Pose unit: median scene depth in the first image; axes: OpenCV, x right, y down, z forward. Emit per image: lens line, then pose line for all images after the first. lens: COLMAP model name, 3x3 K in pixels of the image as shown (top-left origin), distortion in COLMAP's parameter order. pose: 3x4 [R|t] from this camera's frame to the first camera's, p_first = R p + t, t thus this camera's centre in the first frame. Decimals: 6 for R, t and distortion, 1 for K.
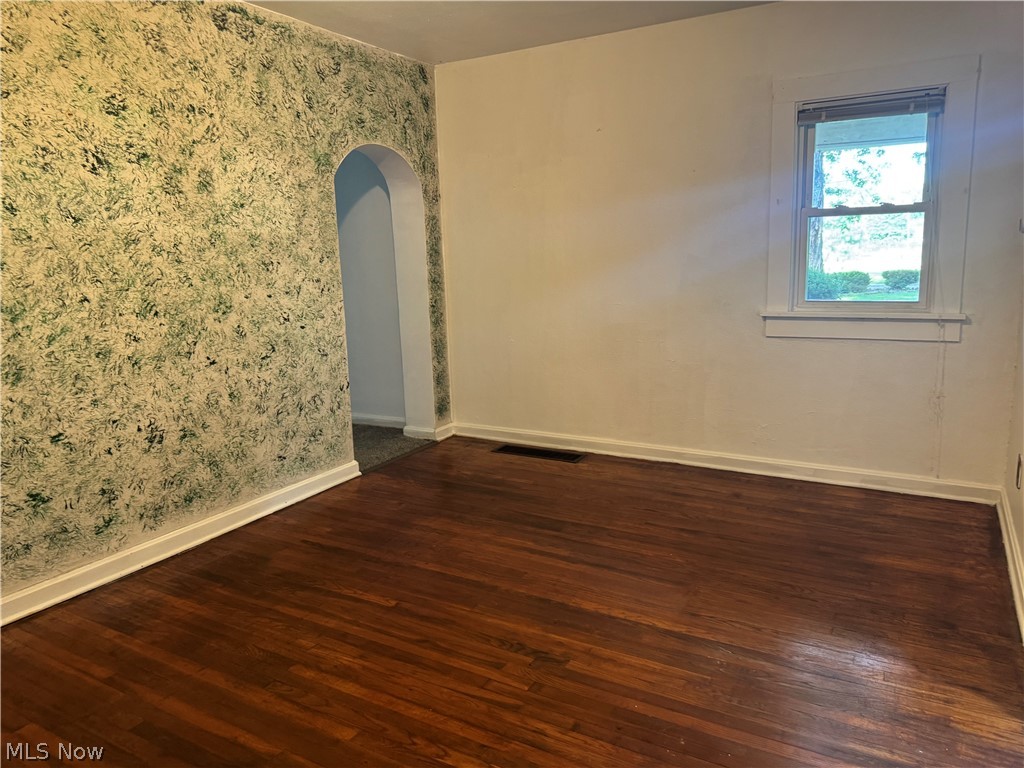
lens RADIAL K [[733.9, 0, 510.5], [0, 733.9, 383.1], [0, 0, 1]] dist [0.071153, -0.075548]
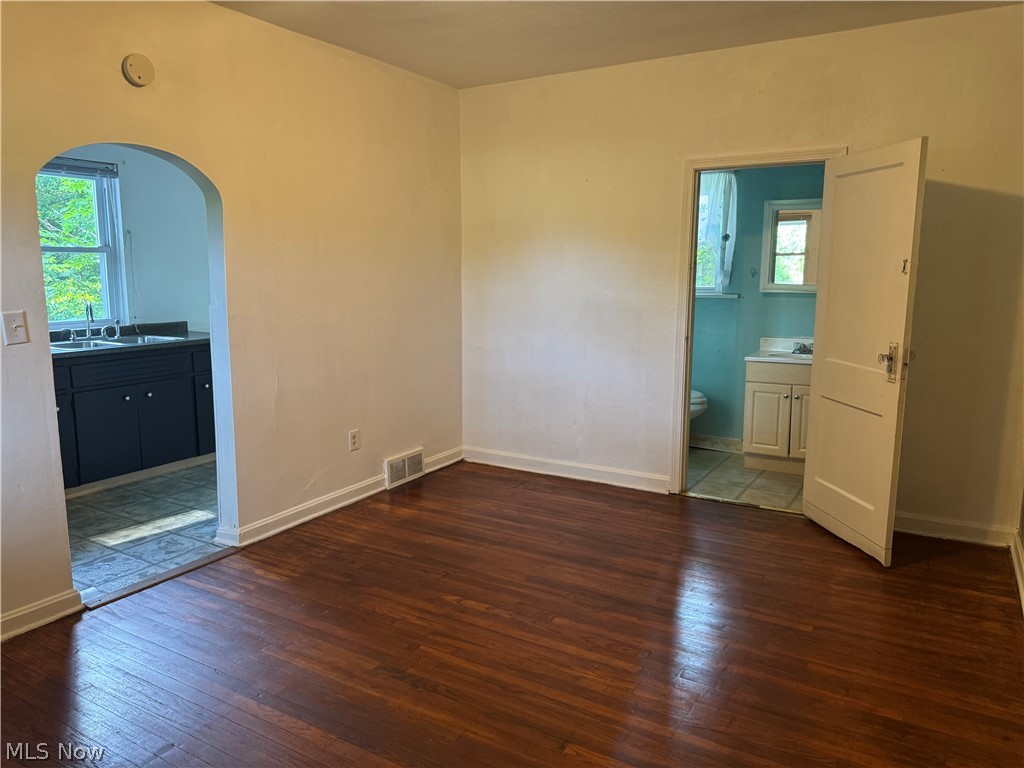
lens RADIAL K [[733.9, 0, 512.1], [0, 733.9, 381.6], [0, 0, 1]] dist [0.071153, -0.075548]
pose [[-0.999332, 0.026719, 0.024941, -0.155233], [0.033547, 0.941394, 0.335637, -0.357598], [-0.014512, 0.336249, -0.941661, 1.877693]]
